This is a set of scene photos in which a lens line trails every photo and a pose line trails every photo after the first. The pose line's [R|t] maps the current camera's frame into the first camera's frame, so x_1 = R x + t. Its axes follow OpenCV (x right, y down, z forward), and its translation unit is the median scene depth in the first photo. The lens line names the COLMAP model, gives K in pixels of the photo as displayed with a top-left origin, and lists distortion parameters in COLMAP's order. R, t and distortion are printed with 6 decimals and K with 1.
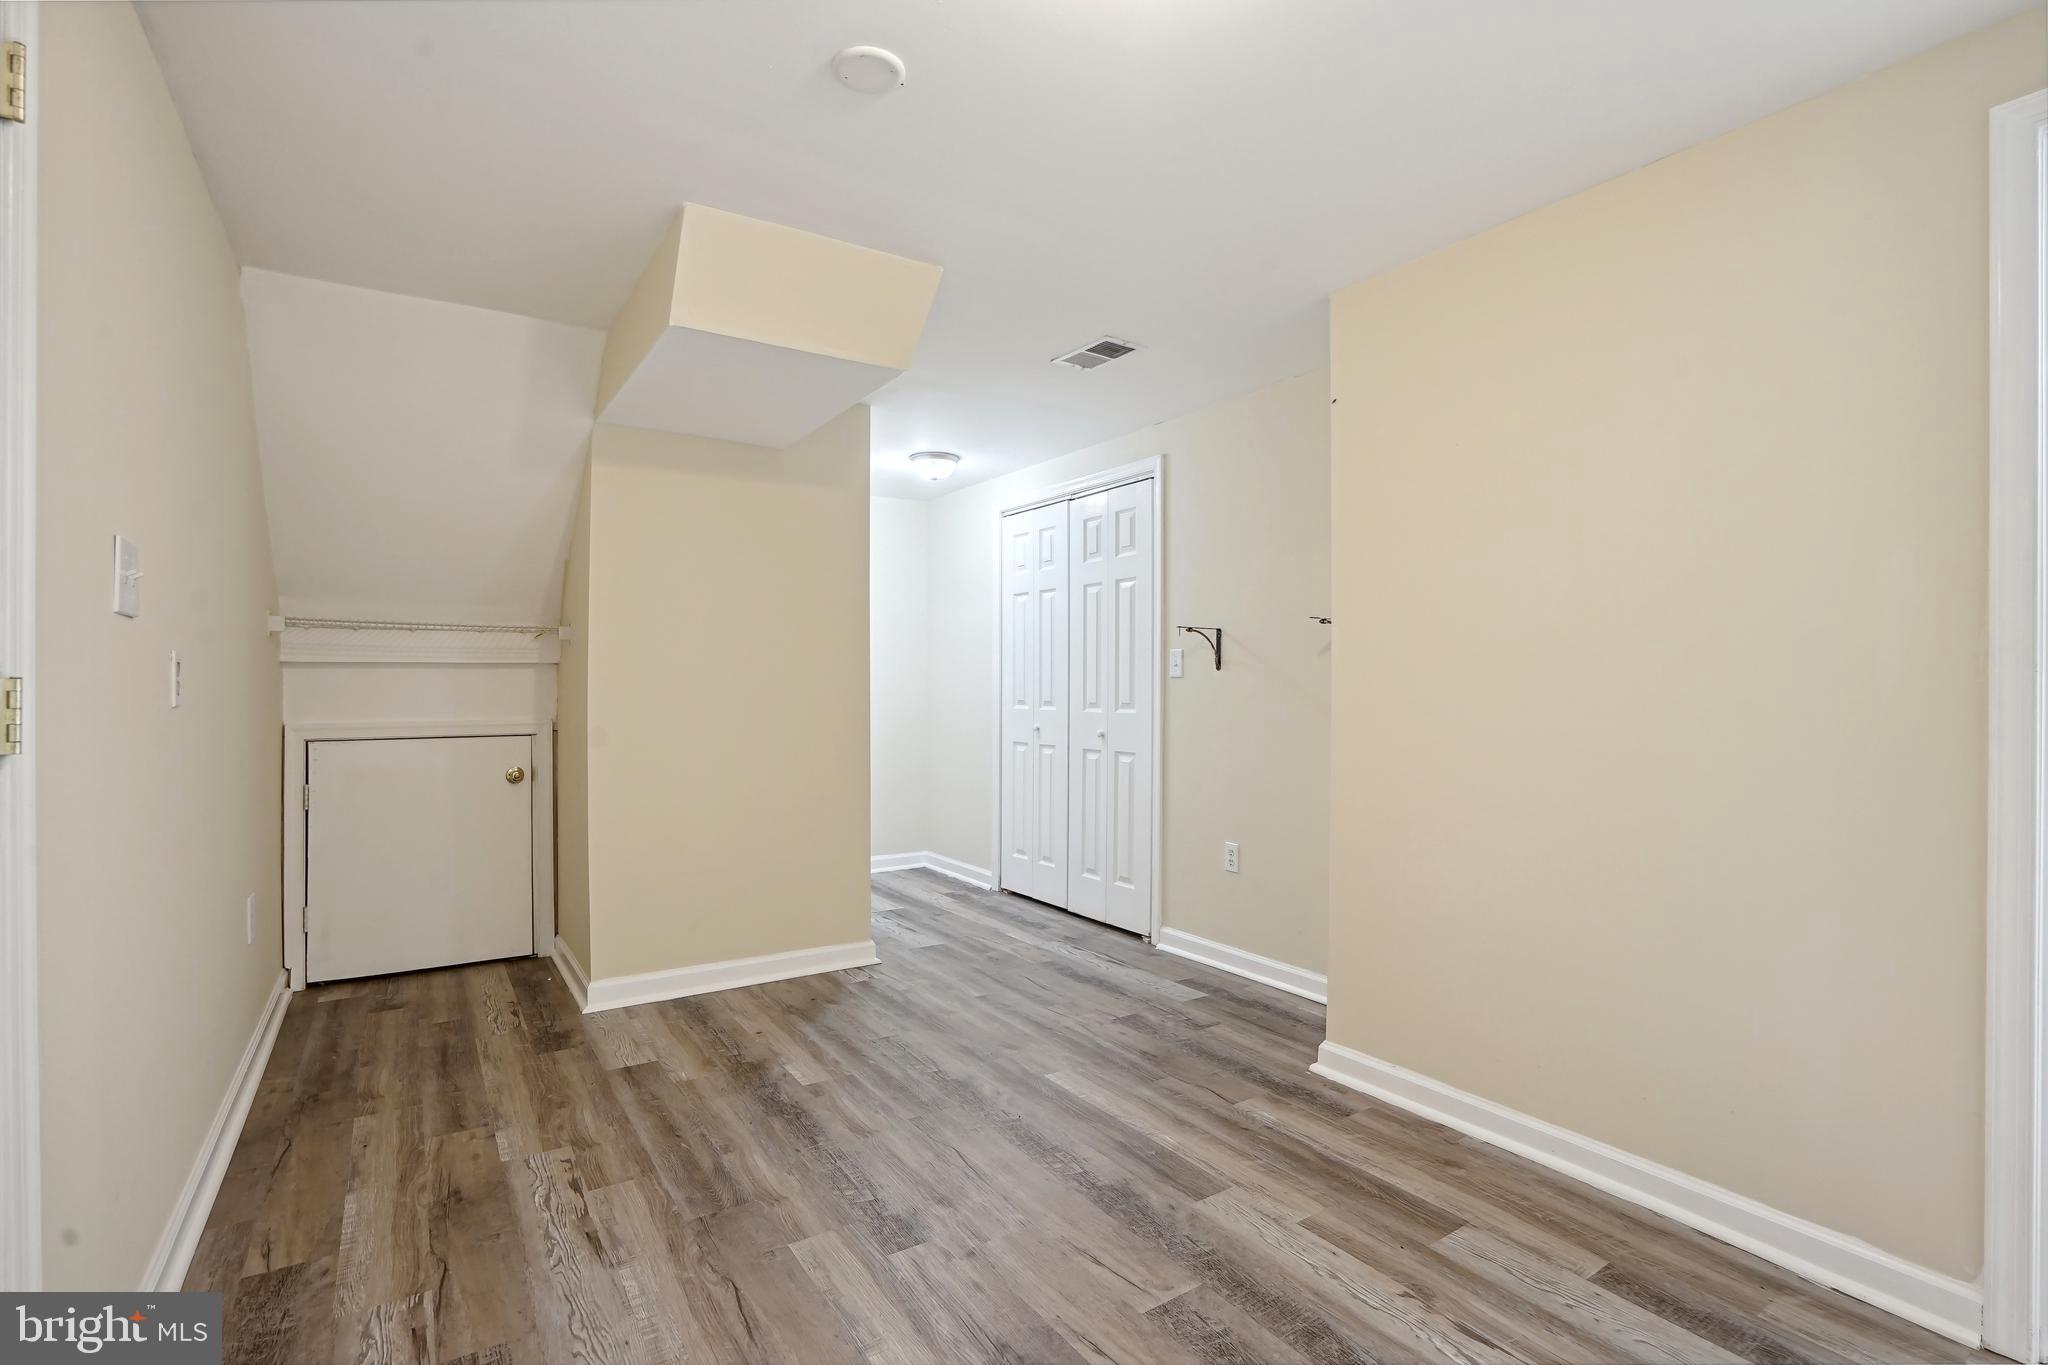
lens RADIAL K [[930.9, 0, 1021.4], [0, 930.9, 682.5], [0, 0, 1]] dist [-0.061277, 0.025501]
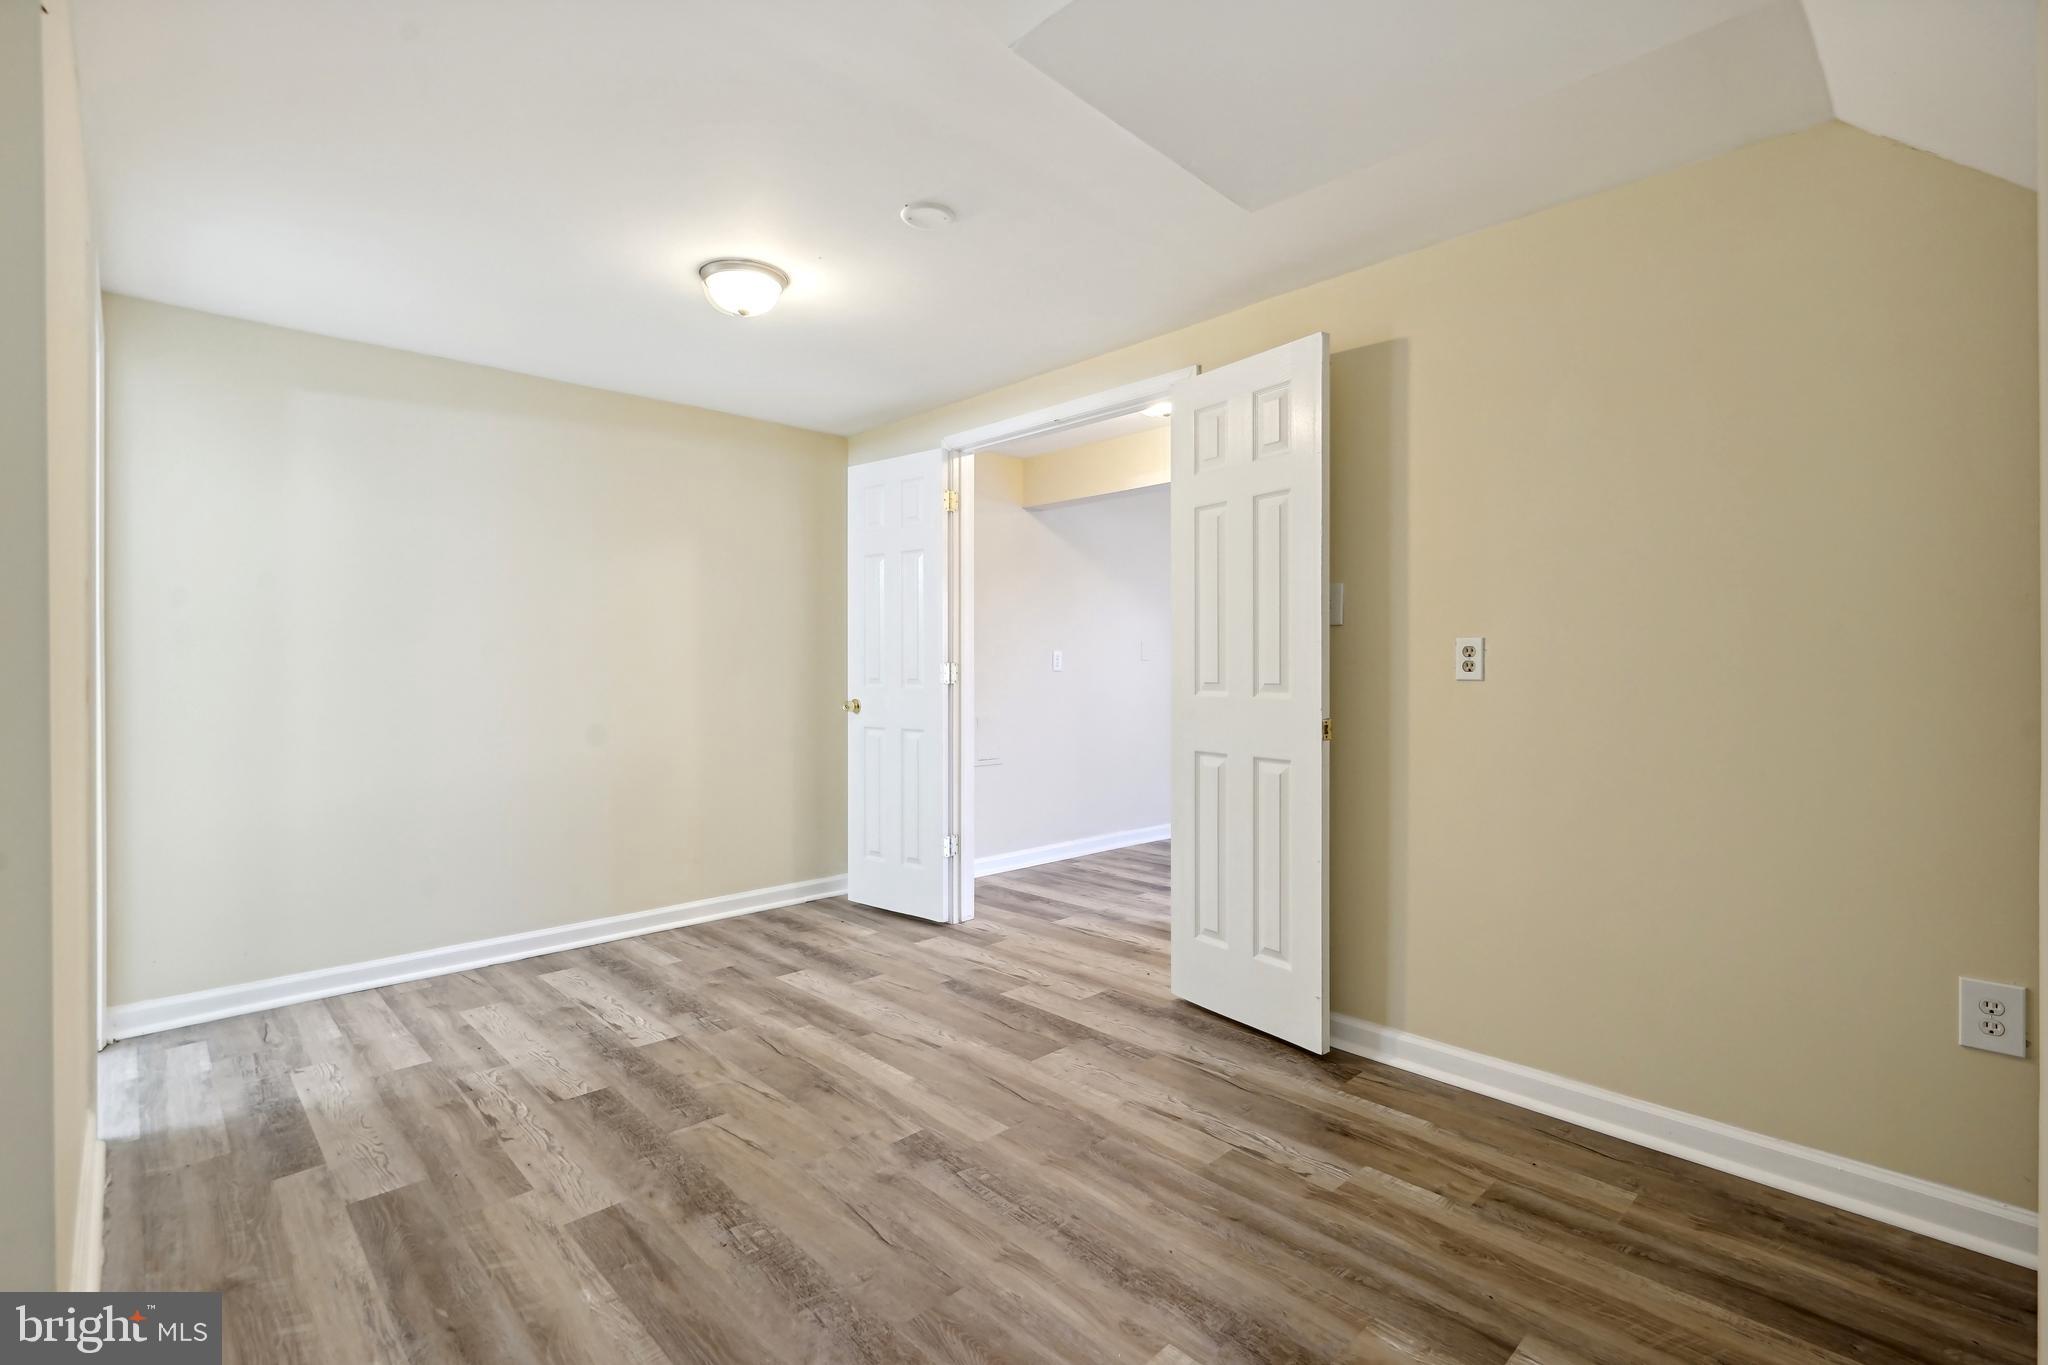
lens RADIAL K [[936.4, 0, 1024.0], [0, 936.4, 682.5], [0, 0, 1]] dist [-0.000976, 0.000037]
pose [[-0.984440, 0.004098, -0.175673, -0.051548], [0.001230, 0.999864, 0.016429, 0.006783], [0.175717, 0.015957, -0.984311, 1.887783]]
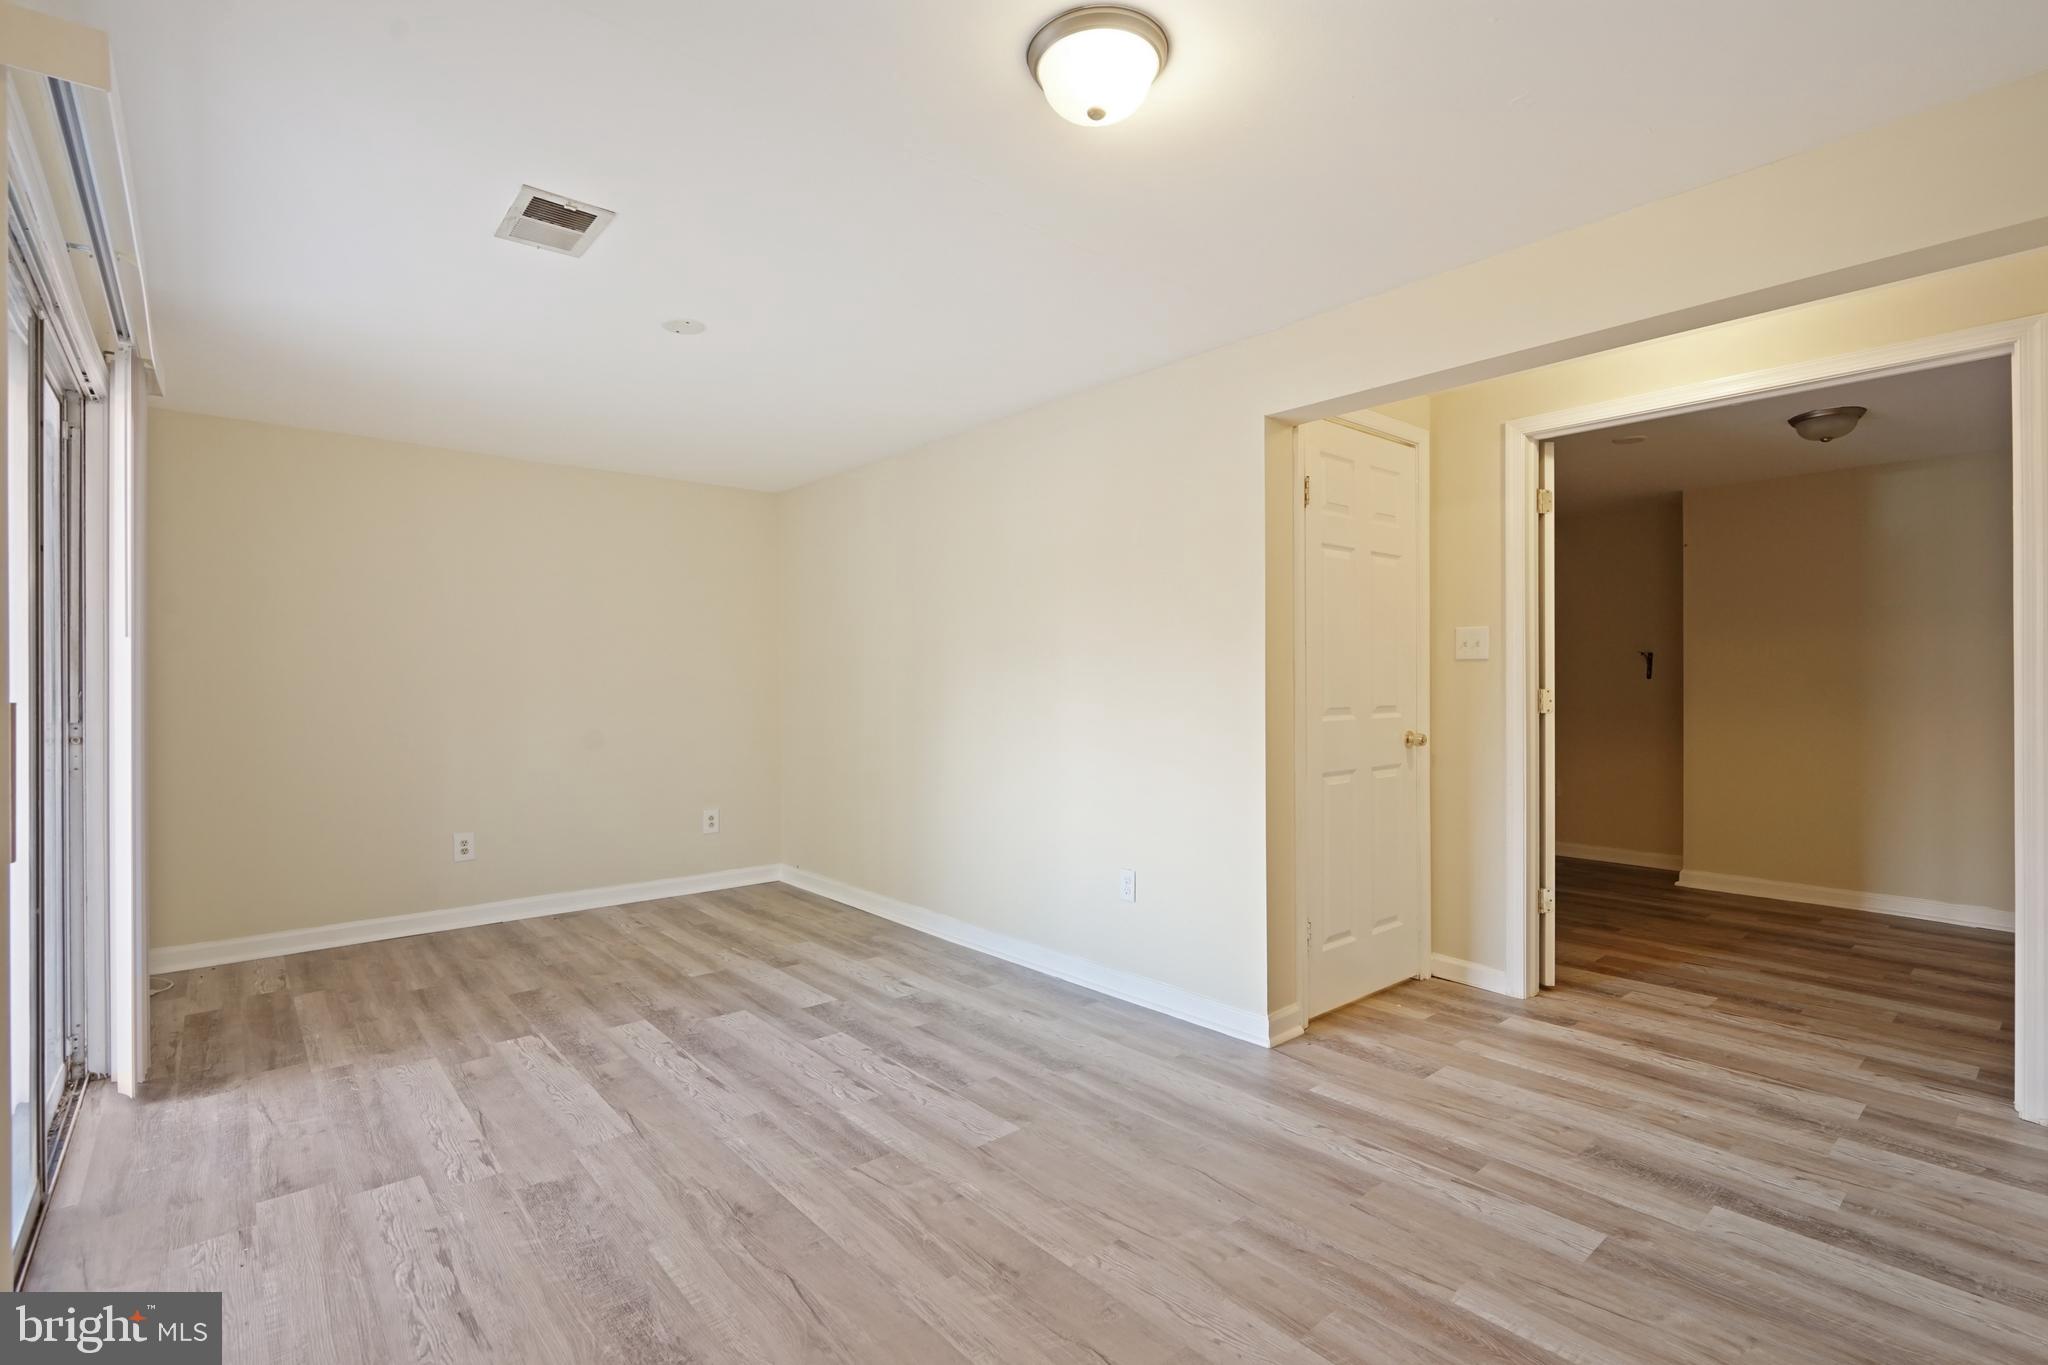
lens RADIAL K [[936.4, 0, 1024.0], [0, 936.4, 682.5], [0, 0, 1]] dist [-0.000976, 0.000037]
pose [[0.991722, -0.003275, 0.128358, -1.653834], [0.003291, 0.999995, 0.000083, -0.018905], [-0.128358, 0.000340, 0.991728, -1.007612]]
